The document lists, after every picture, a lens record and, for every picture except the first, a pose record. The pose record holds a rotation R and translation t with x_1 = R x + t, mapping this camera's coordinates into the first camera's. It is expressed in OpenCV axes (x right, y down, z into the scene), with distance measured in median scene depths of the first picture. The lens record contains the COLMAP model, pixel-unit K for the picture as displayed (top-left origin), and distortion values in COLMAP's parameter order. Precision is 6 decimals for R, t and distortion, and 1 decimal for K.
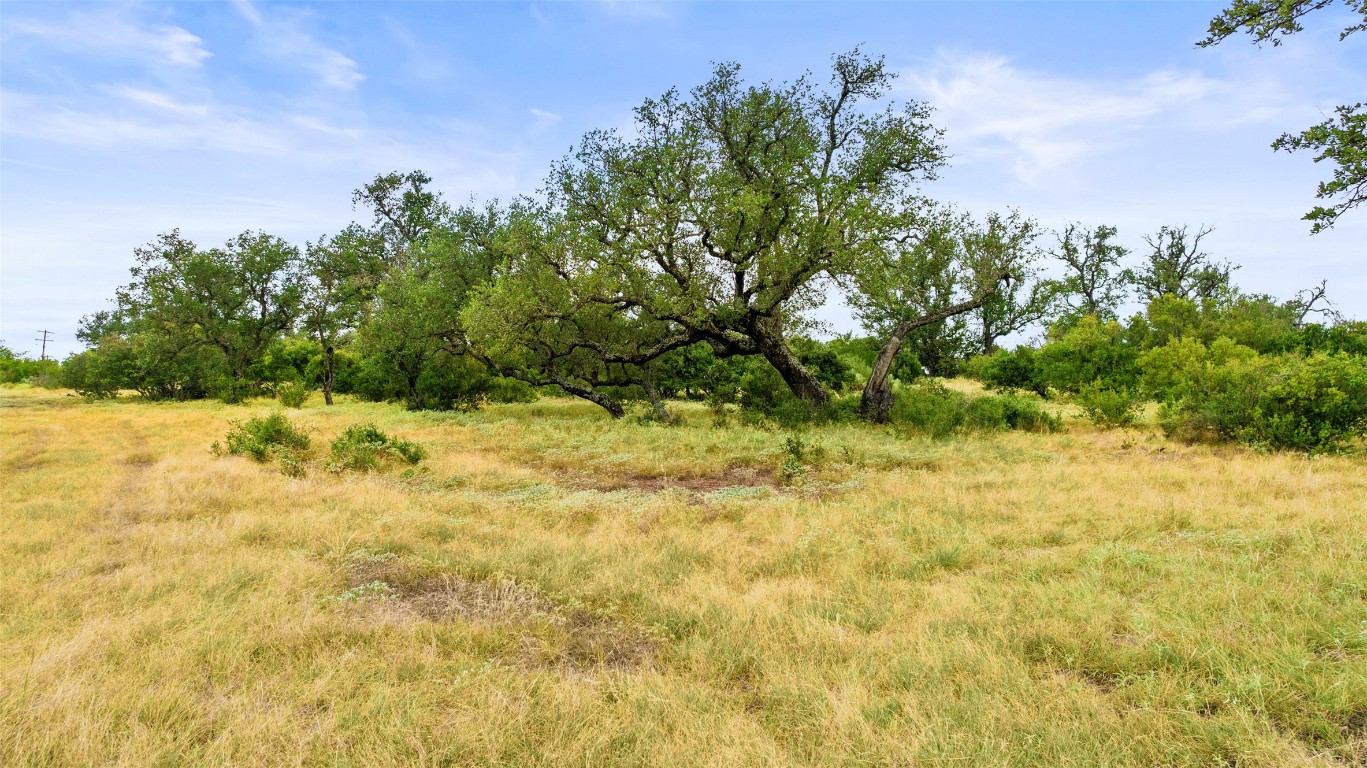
lens RADIAL K [[959.2, 0, 676.4], [0, 959.2, 378.0], [0, 0, 1]] dist [-0.027807, 0.004307]
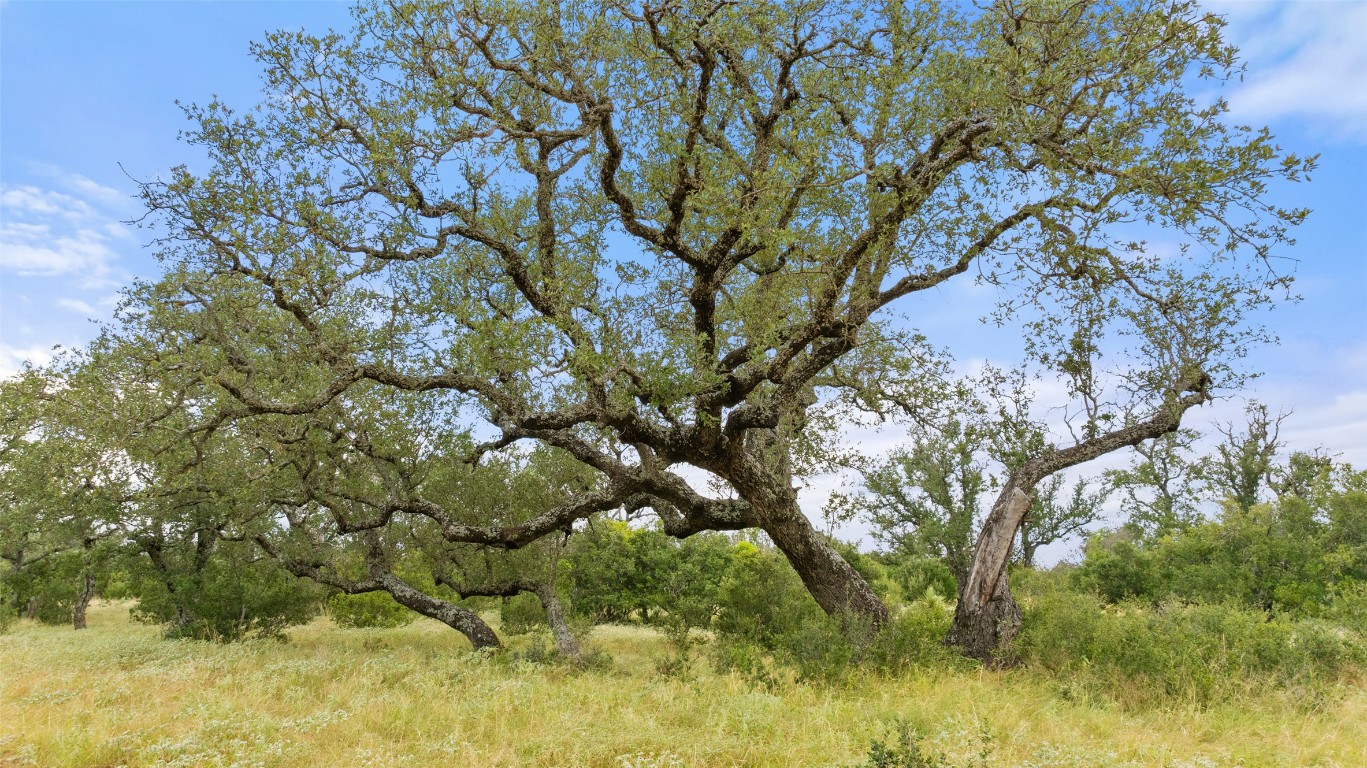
lens RADIAL K [[945.7, 0, 682.5], [0, 945.7, 367.0], [0, 0, 1]] dist [-0.044044, 0.038625]
pose [[0.999725, 0.007397, 0.022238, 0.026672], [-0.001657, 0.968824, -0.247746, 0.012321], [-0.023377, 0.247641, 0.968570, 0.339453]]
